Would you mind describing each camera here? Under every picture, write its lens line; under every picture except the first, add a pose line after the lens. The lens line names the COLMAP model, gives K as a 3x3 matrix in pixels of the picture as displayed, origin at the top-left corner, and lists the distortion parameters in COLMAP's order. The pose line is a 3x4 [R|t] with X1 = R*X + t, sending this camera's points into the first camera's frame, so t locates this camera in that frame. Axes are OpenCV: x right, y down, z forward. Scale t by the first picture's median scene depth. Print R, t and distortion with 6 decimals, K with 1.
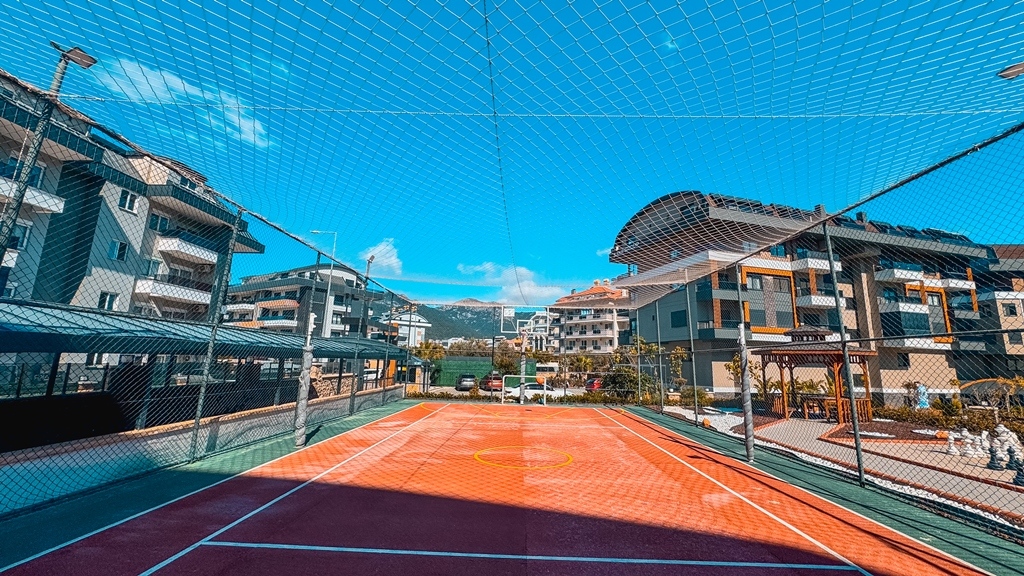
lens RADIAL K [[407.3, 0, 512.5], [0, 407.3, 290.7], [0, 0, 1]] dist [0.002198, -0.000304]
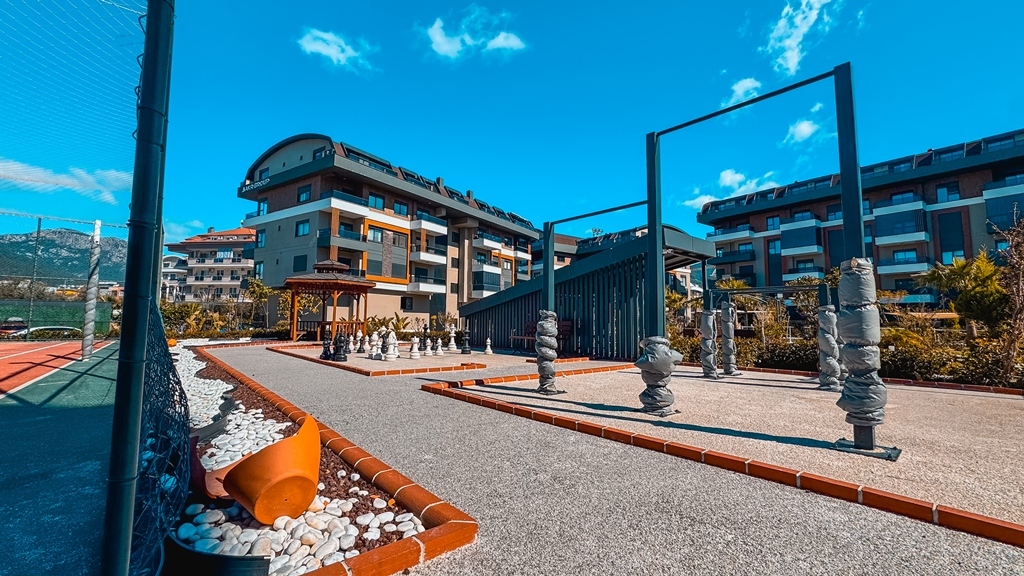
lens RADIAL K [[407.3, 0, 512.0], [0, 407.3, 289.8], [0, 0, 1]] dist [0.002198, -0.000304]
pose [[0.779642, 0.041106, 0.624875, 0.192759], [-0.098846, 0.993412, 0.057978, 0.024583], [-0.618375, -0.106968, 0.778569, -0.087300]]
